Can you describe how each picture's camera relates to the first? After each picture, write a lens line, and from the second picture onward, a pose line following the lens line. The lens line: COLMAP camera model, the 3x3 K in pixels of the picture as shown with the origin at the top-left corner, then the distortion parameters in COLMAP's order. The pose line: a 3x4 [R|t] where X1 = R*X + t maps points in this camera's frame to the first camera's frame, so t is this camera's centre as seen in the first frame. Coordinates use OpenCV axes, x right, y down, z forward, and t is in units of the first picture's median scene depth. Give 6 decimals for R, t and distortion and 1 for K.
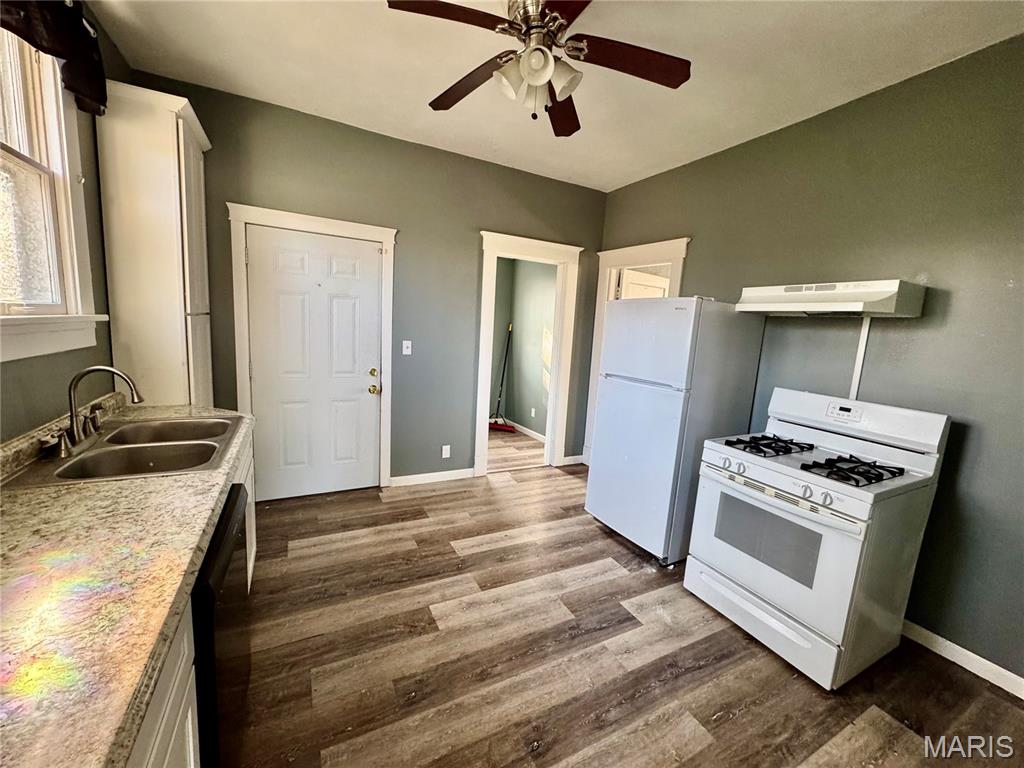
lens RADIAL K [[407.0, 0, 503.5], [0, 407.0, 385.4], [0, 0, 1]] dist [-0.003472, 0.000703]
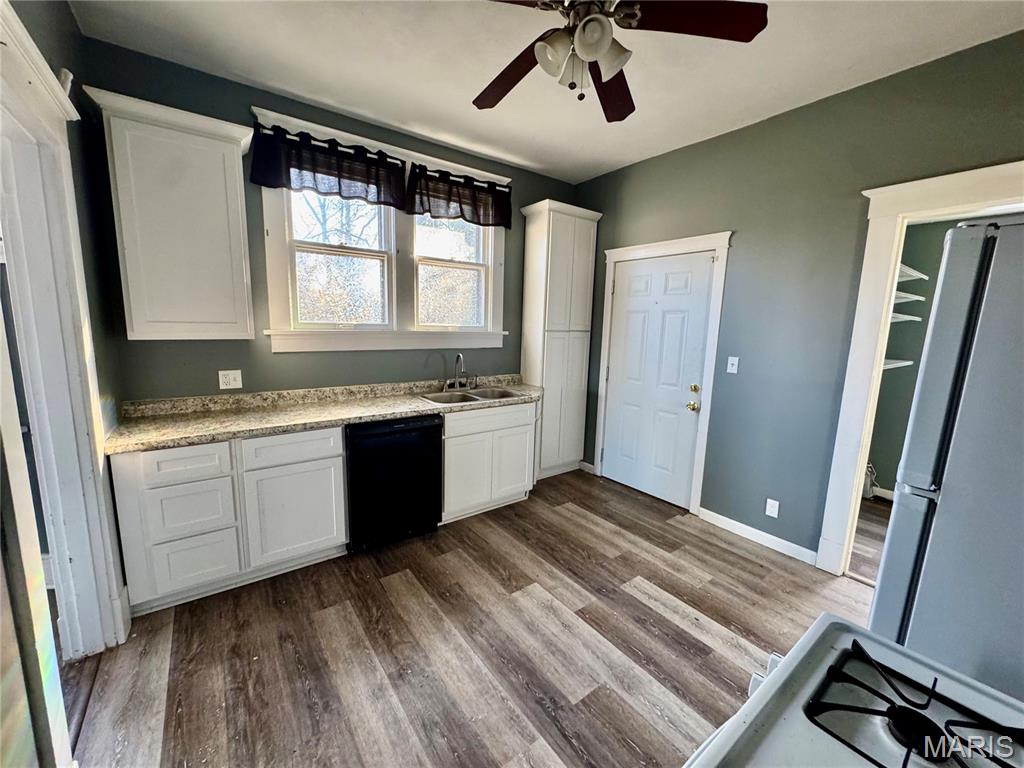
lens RADIAL K [[407.0, 0, 518.5], [0, 407.0, 384.6], [0, 0, 1]] dist [-0.003472, 0.000703]
pose [[0.177288, 0.092323, -0.979819, 0.676130], [-0.165833, 0.984157, 0.062726, -0.040555], [0.970087, 0.151366, 0.189790, 0.527253]]
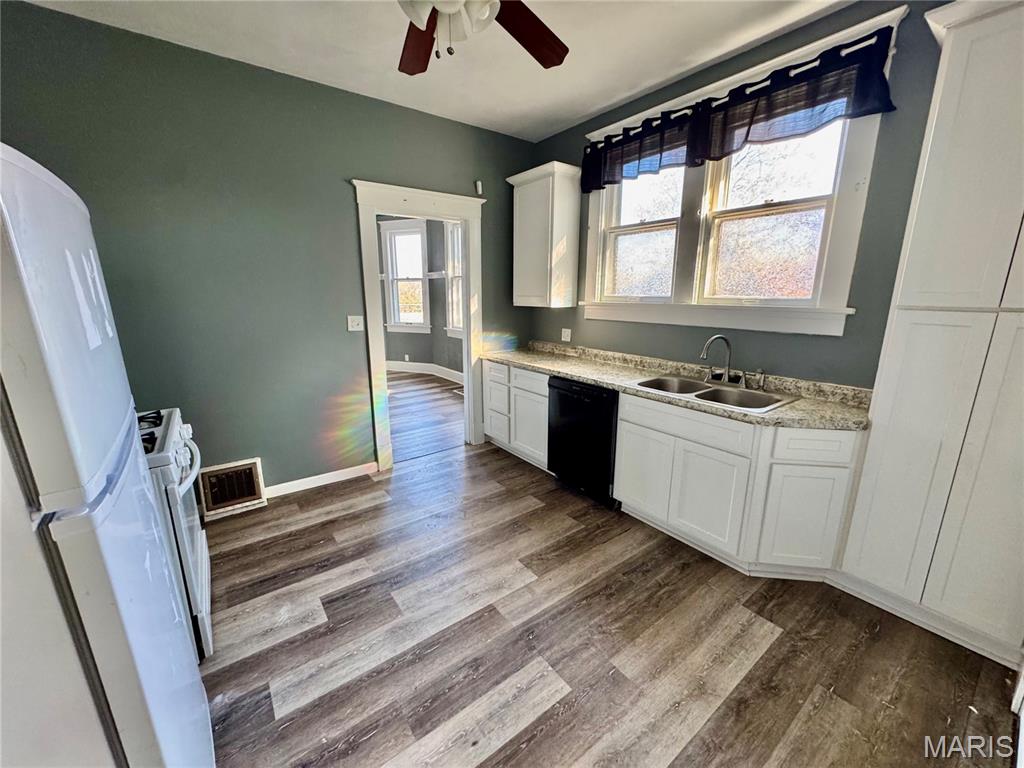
lens RADIAL K [[407.0, 0, 503.5], [0, 407.0, 385.0], [0, 0, 1]] dist [-0.003472, 0.000703]
pose [[-0.984963, -0.025644, -0.170852, 0.071384], [-0.086510, 0.929219, 0.359260, -0.210841], [0.149546, 0.368639, -0.917465, 1.391418]]
